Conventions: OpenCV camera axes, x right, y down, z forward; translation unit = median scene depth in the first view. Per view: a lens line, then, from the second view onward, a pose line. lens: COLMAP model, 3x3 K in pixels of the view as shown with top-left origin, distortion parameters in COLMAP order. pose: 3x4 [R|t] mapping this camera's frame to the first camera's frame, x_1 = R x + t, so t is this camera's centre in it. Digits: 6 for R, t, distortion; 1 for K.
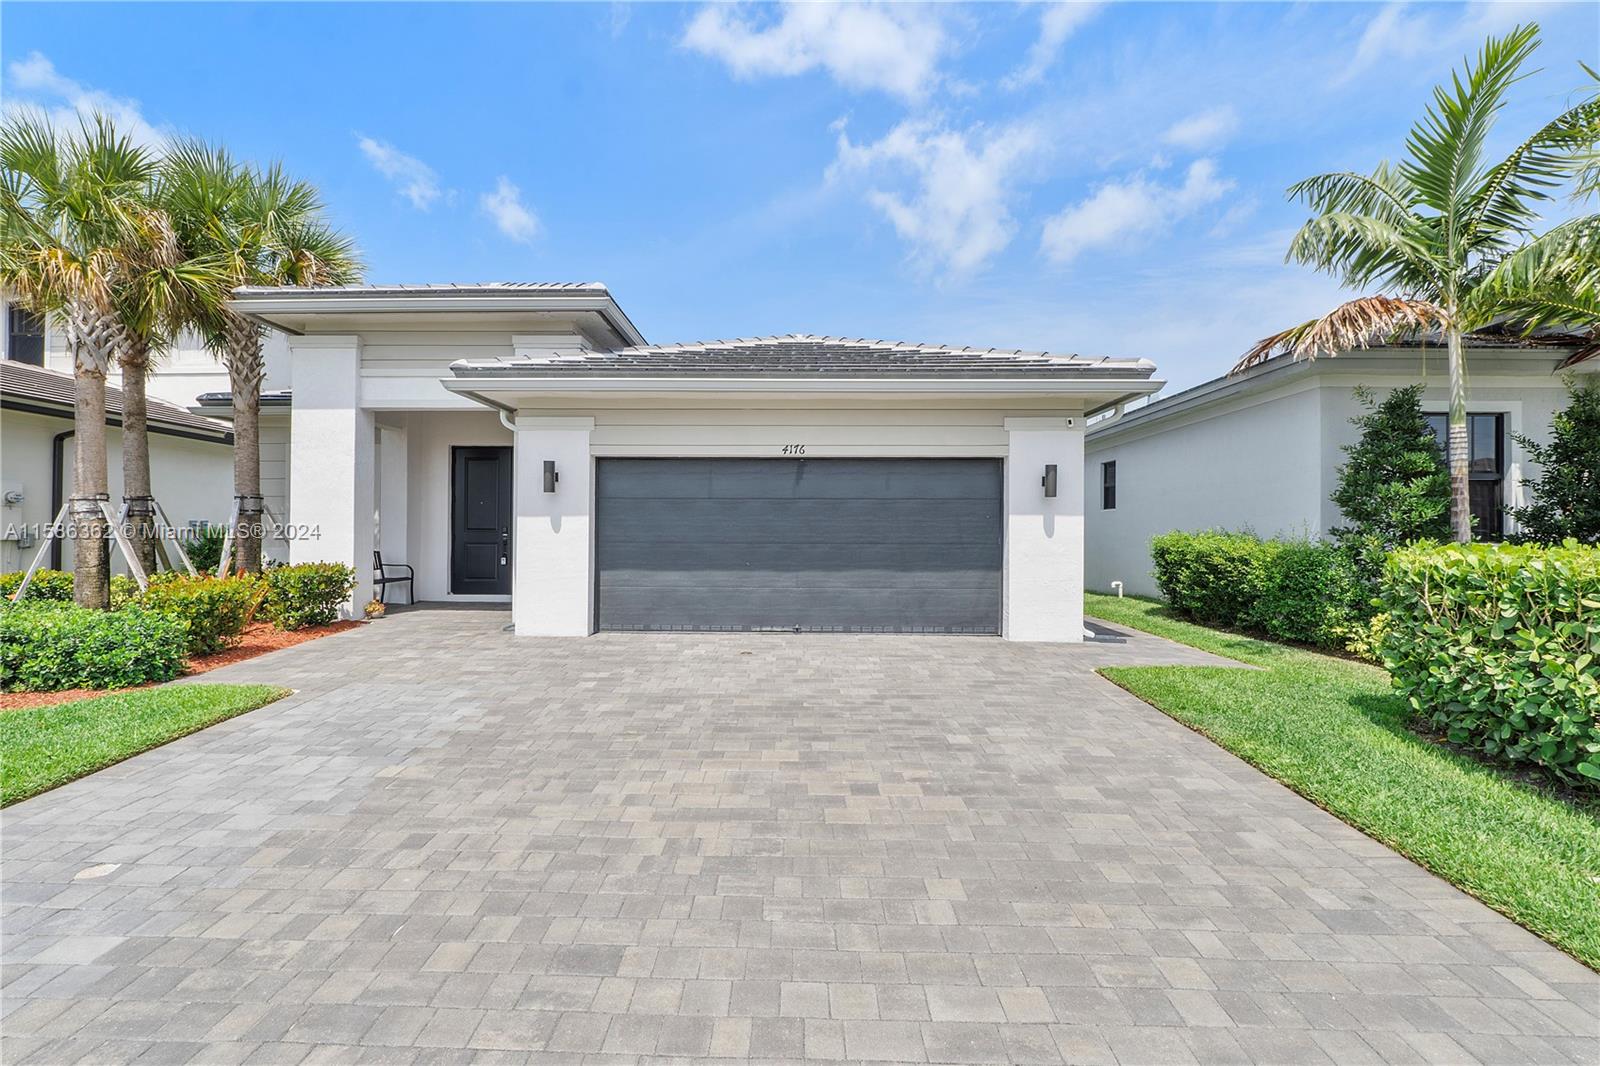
lens RADIAL K [[678.6, 0, 788.4], [0, 678.6, 529.0], [0, 0, 1]] dist [-0.006941, -0.000603]
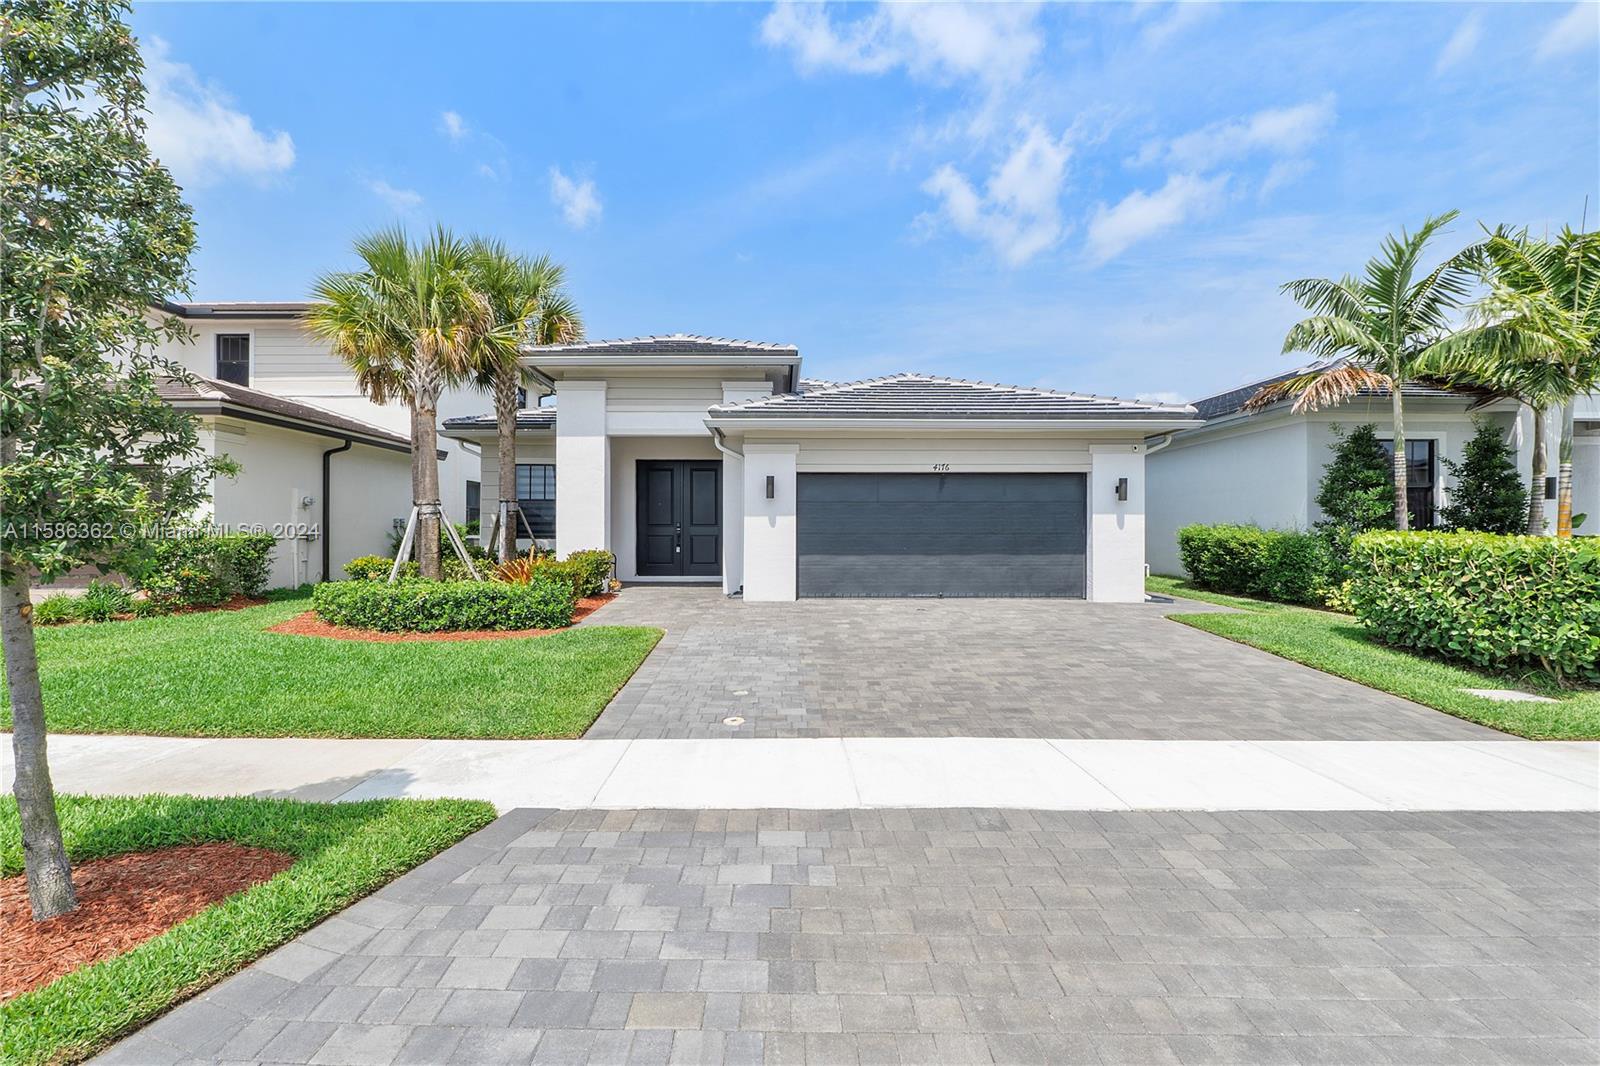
lens RADIAL K [[671.0, 0, 792.2], [0, 671.0, 524.1], [0, 0, 1]] dist [-0.006081, -0.000462]
pose [[0.999639, -0.003950, 0.026580, -0.338979], [0.003917, 0.999991, 0.001304, -0.002287], [-0.026585, -0.001199, 0.999646, -0.384130]]
